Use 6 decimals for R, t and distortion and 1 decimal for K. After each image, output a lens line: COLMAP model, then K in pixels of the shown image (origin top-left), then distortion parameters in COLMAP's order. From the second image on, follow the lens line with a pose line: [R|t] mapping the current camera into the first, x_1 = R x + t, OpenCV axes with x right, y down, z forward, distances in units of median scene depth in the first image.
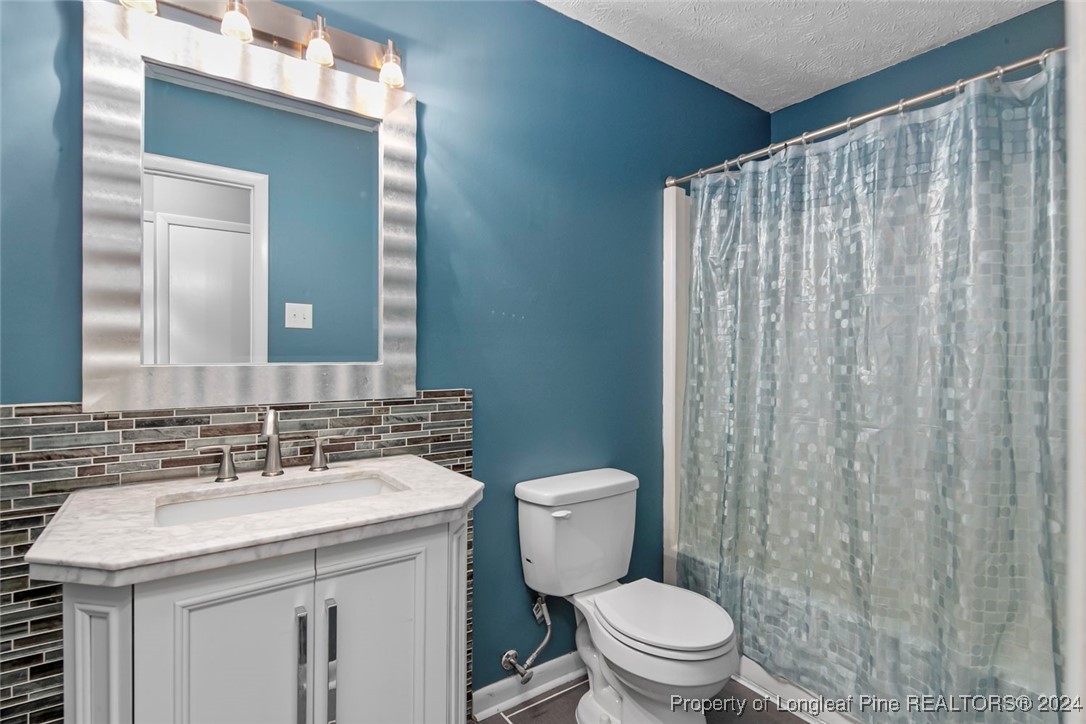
lens RADIAL K [[527.4, 0, 541.1], [0, 527.4, 360.7], [0, 0, 1]] dist [0.004315, -0.004043]
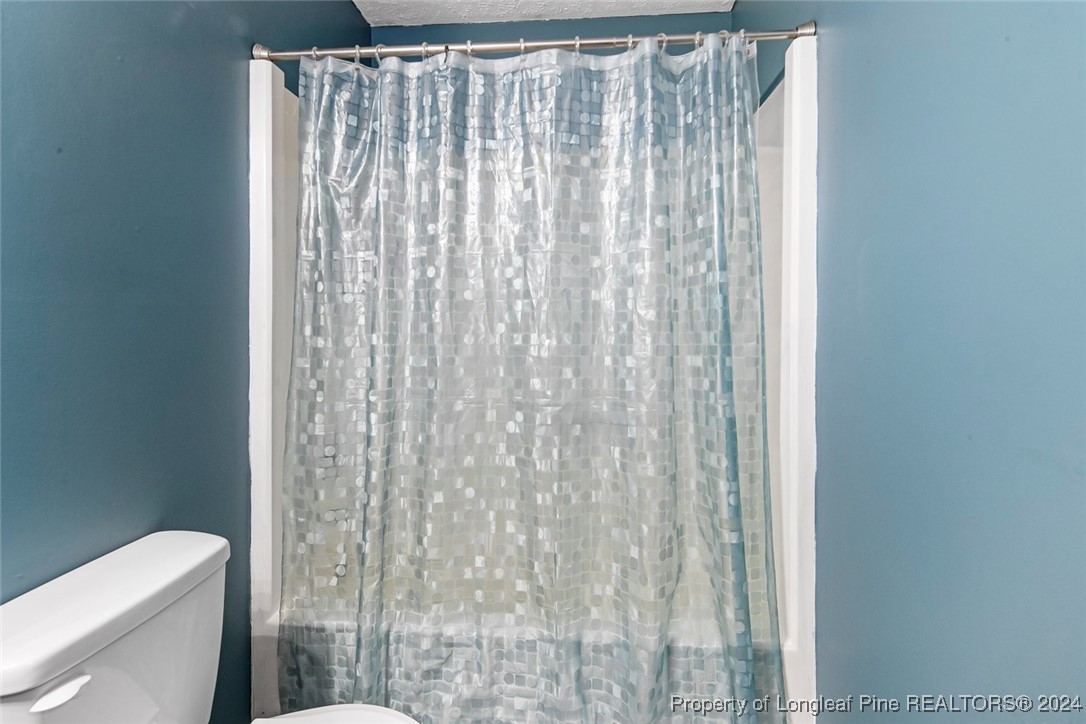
lens RADIAL K [[527.4, 0, 548.3], [0, 527.4, 325.7], [0, 0, 1]] dist [0.004315, -0.004043]
pose [[0.638607, -0.002818, 0.769528, -0.034711], [0.009375, 0.999948, -0.004118, -0.000197], [-0.769476, 0.009844, 0.638600, 0.401874]]
